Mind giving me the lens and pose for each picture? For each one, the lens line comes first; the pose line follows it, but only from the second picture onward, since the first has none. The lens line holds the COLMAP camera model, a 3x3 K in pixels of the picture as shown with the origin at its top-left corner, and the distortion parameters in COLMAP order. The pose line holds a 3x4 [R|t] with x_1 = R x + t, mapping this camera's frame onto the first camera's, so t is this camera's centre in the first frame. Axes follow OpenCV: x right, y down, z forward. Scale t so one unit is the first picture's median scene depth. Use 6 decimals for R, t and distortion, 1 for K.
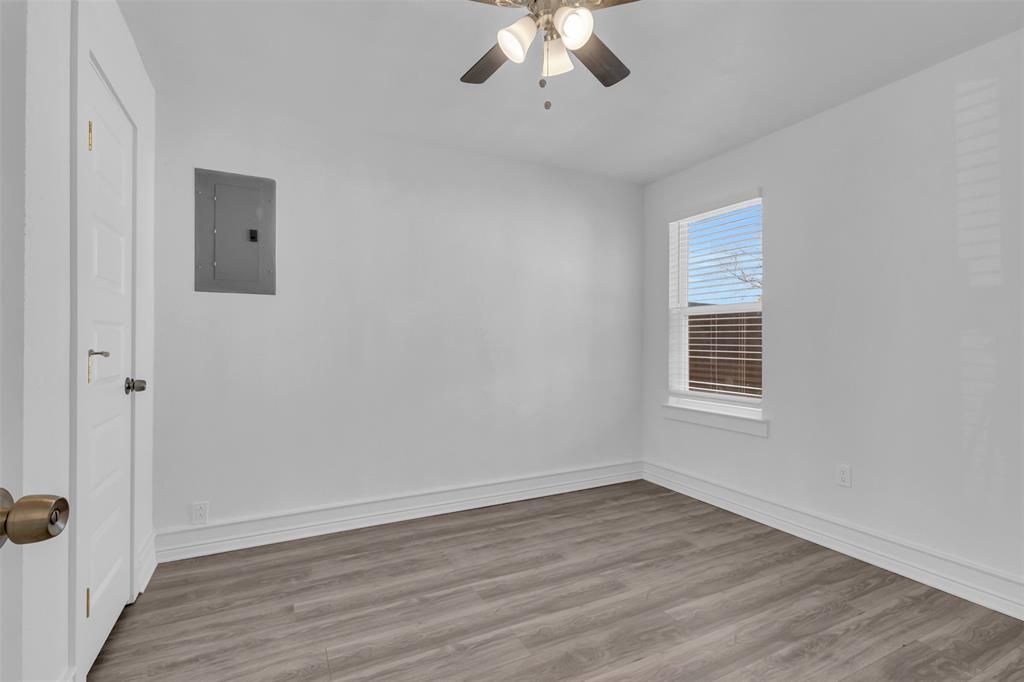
lens RADIAL K [[469.4, 0, 498.2], [0, 469.4, 341.9], [0, 0, 1]] dist [0.008116, -0.002617]
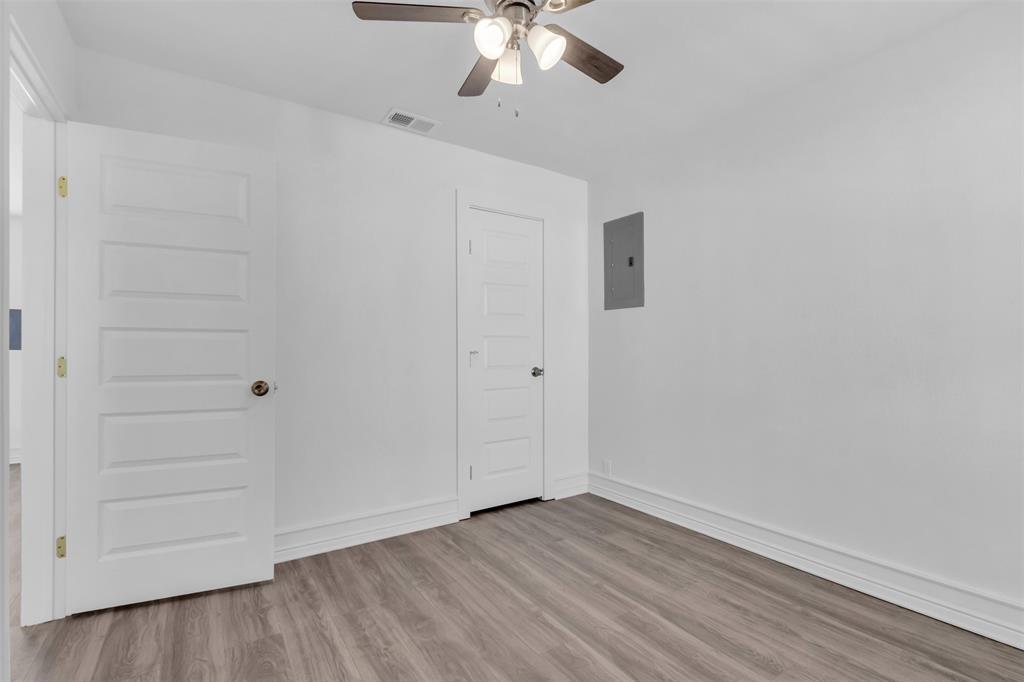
lens RADIAL K [[469.4, 0, 518.3], [0, 469.4, 346.5], [0, 0, 1]] dist [0.008116, -0.002617]
pose [[0.133330, -0.004506, -0.991061, 0.761438], [0.011368, 0.999931, -0.003017, 0.002490], [0.991006, -0.010864, 0.133372, 0.586893]]
